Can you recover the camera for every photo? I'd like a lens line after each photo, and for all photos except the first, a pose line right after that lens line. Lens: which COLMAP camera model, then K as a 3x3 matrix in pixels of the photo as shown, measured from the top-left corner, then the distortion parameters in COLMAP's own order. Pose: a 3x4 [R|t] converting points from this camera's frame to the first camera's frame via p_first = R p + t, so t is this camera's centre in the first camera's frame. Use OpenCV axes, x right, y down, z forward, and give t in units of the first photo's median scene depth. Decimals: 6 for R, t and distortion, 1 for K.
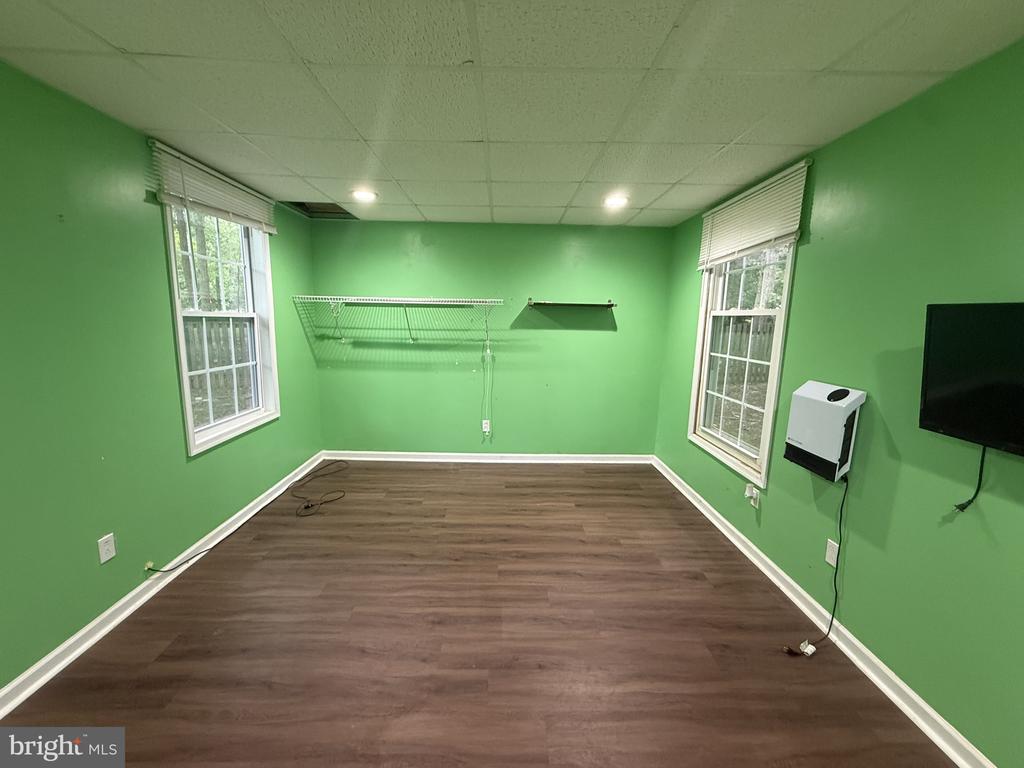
lens RADIAL K [[407.7, 0, 509.0], [0, 407.7, 384.9], [0, 0, 1]] dist [-0.001035, -0.000082]
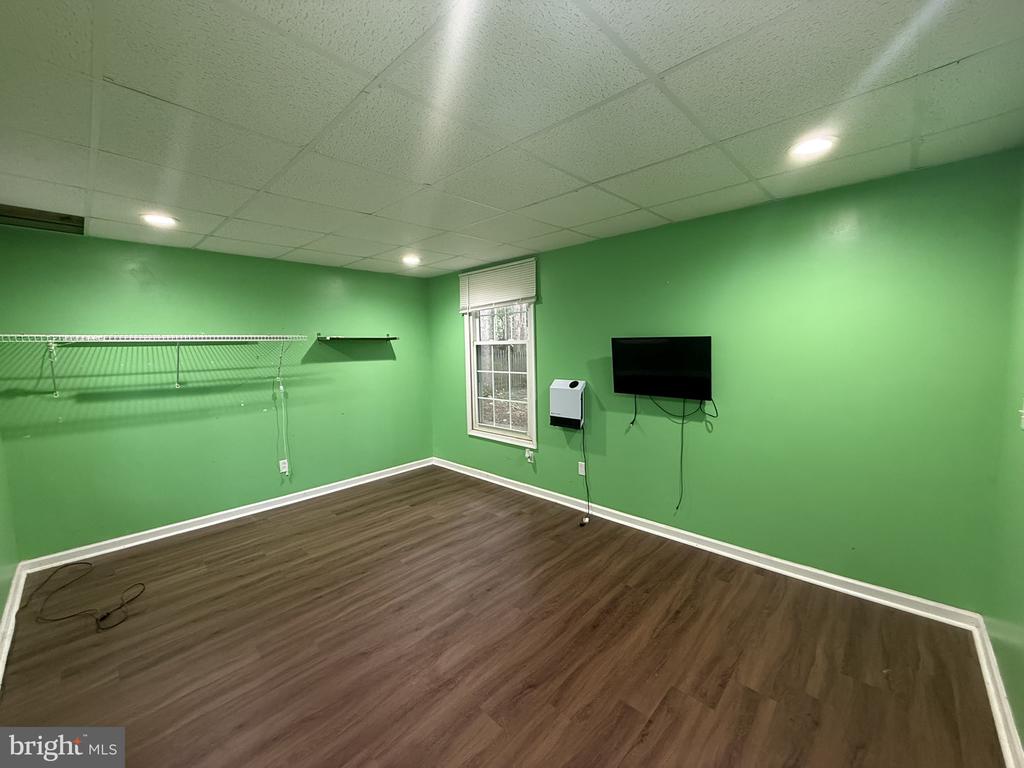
lens RADIAL K [[407.7, 0, 509.0], [0, 407.7, 384.9], [0, 0, 1]] dist [-0.001035, -0.000082]
pose [[0.698235, -0.100652, 0.708758, -0.467013], [0.148718, 0.988861, -0.006081, -0.004100], [-0.700251, 0.109651, 0.705426, -0.083908]]
